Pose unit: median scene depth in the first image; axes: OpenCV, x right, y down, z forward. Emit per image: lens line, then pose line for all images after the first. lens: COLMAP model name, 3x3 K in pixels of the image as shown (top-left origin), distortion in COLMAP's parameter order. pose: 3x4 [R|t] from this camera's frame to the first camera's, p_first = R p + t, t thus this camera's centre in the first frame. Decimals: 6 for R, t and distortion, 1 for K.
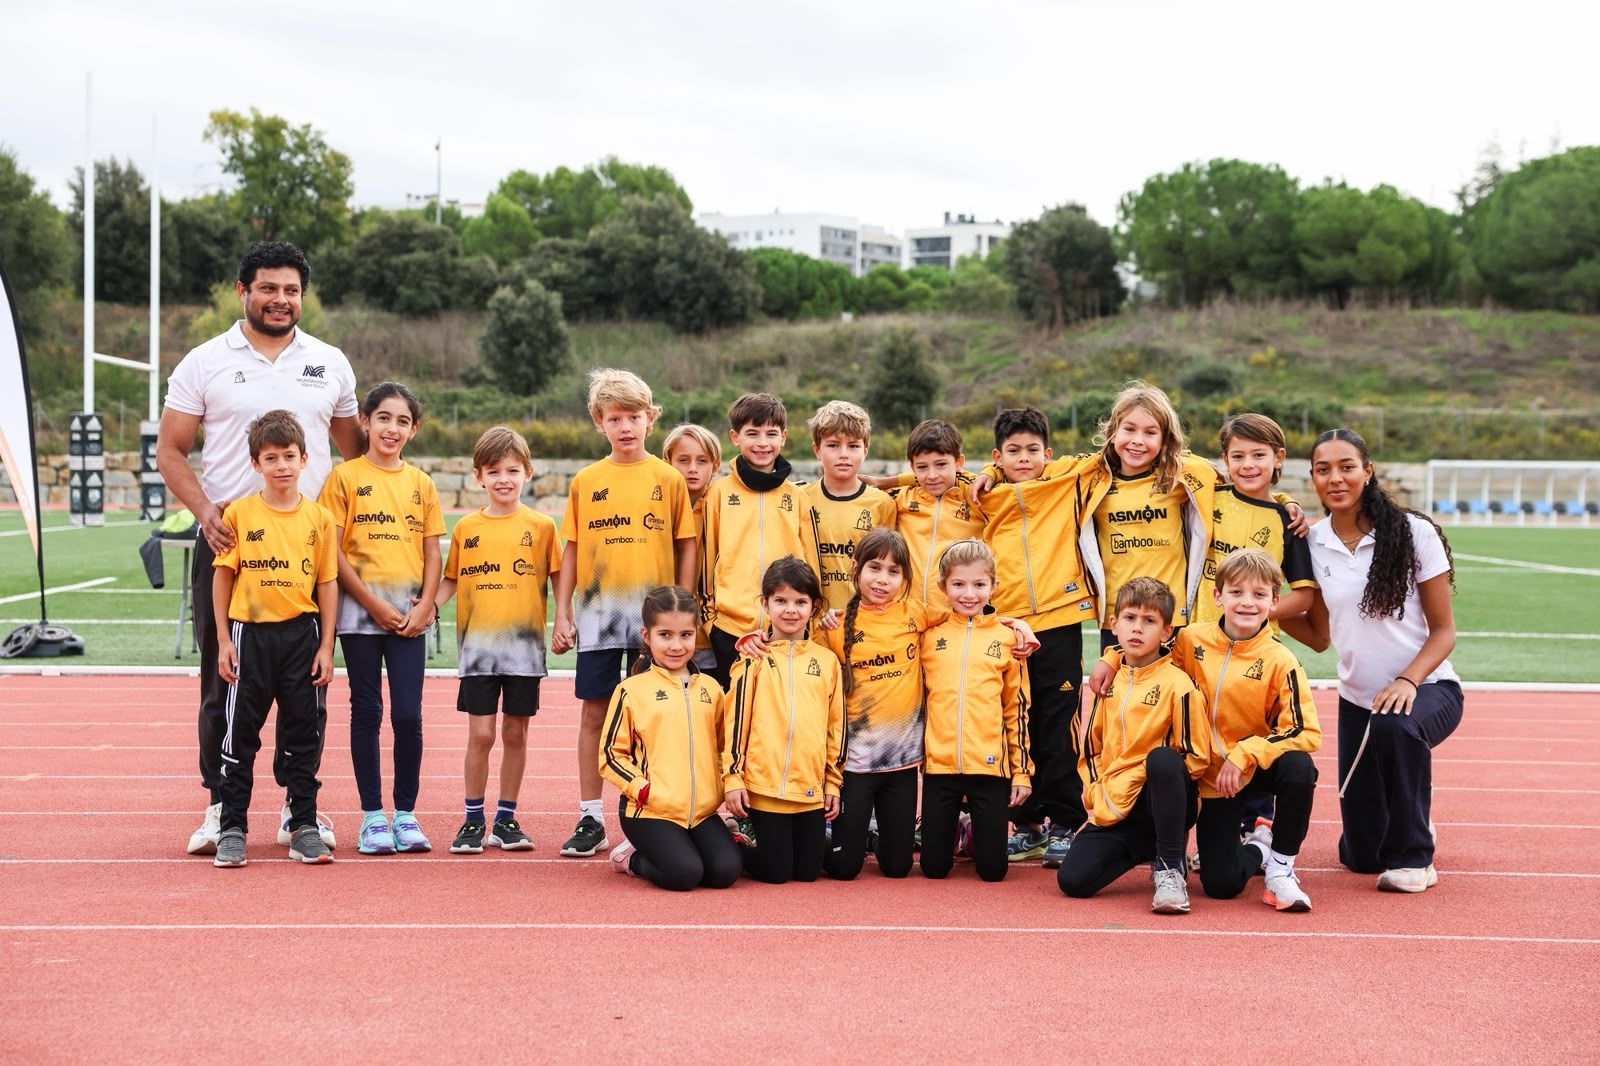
lens RADIAL K [[2746.9, 0, 797.5], [0, 2746.9, 526.4], [0, 0, 1]] dist [0.121210, 0.107967]
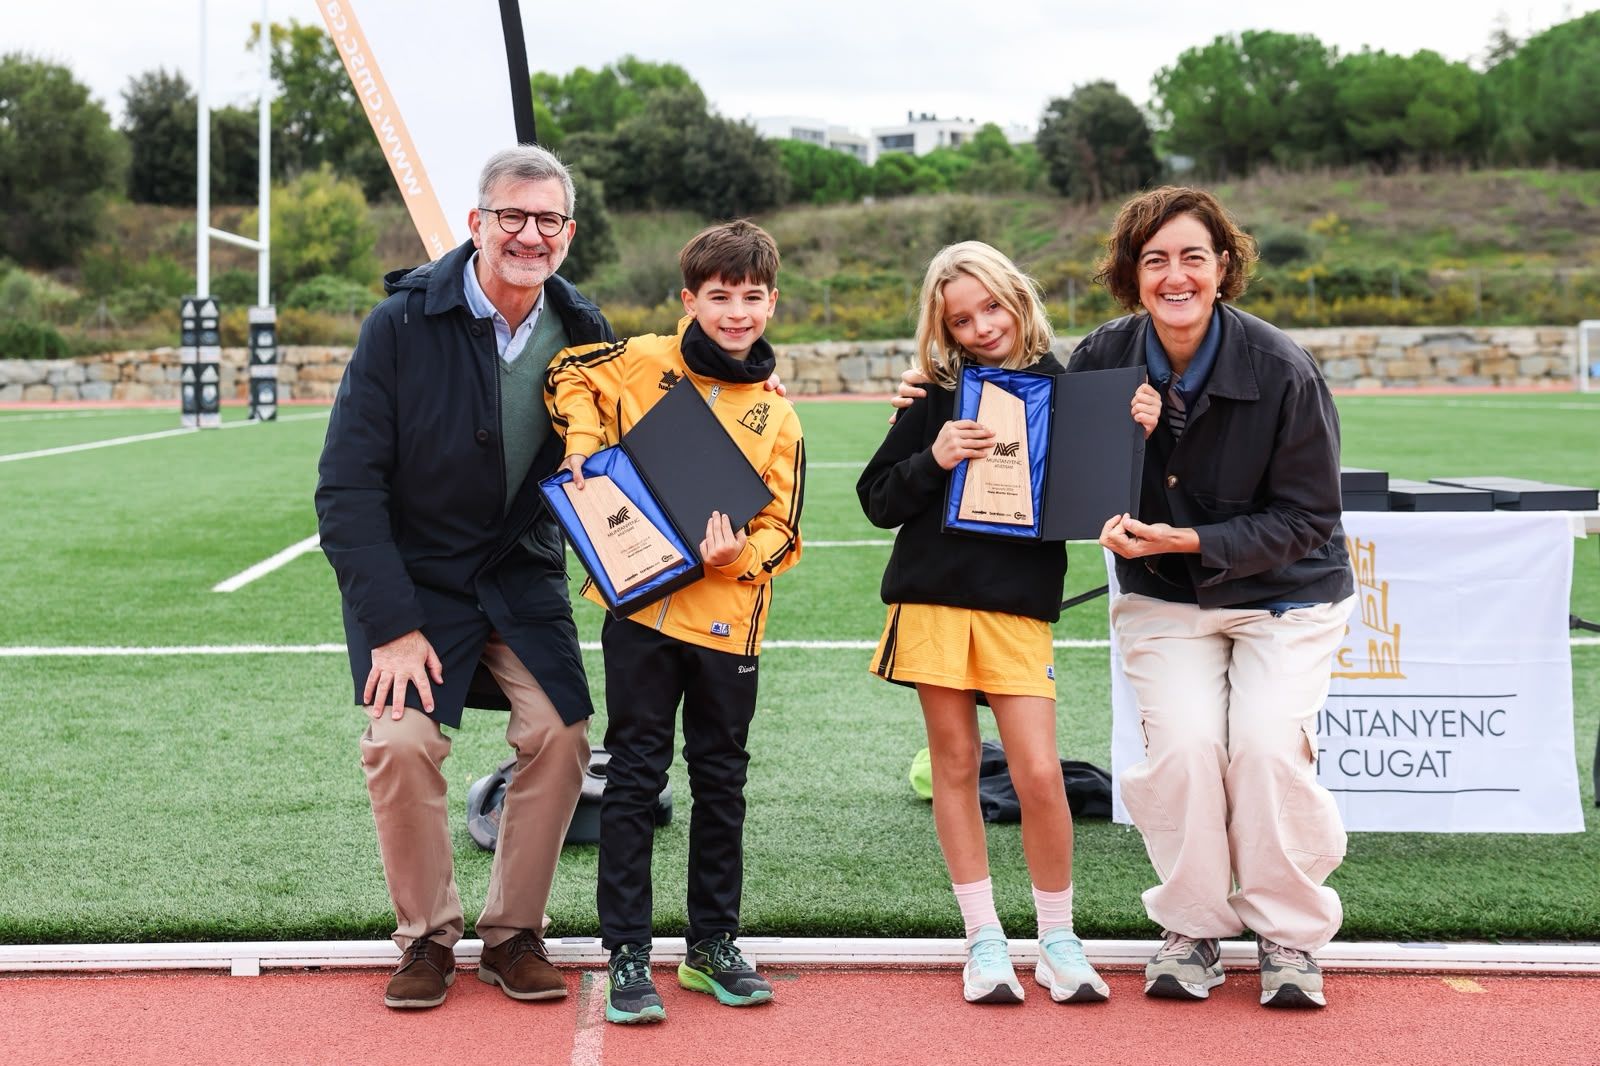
lens RADIAL K [[2515.3, 0, 633.1], [0, 2515.3, 295.1], [0, 0, 1]] dist [0.152123, -0.056068]
pose [[0.998437, -0.028039, -0.048336, -0.029469], [0.025805, 0.998597, -0.046235, -0.000875], [0.049565, 0.044916, 0.997760, 0.079416]]
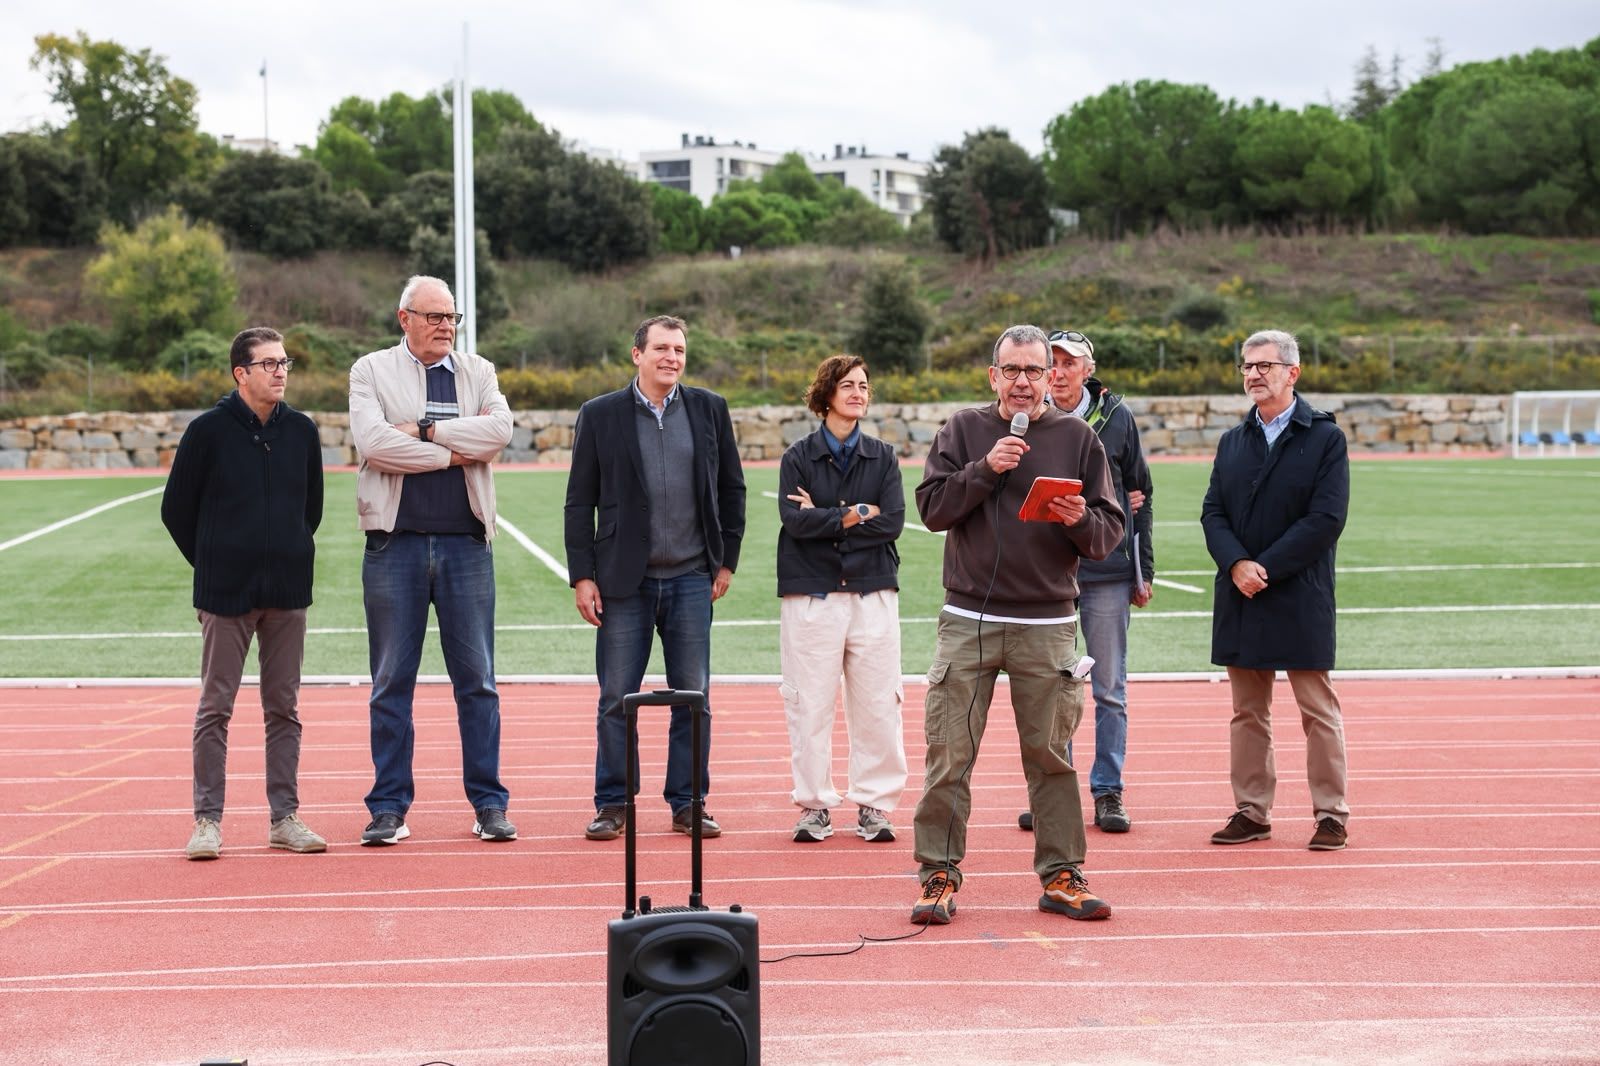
lens RADIAL K [[2905.4, 0, 802.3], [0, 2905.4, 532.9], [0, 0, 1]] dist [0.160985, -0.008033]
pose [[0.993229, -0.026839, 0.113034, -0.088306], [0.024238, 0.999410, 0.024322, -0.003336], [-0.113620, -0.021417, 0.993293, -0.003326]]
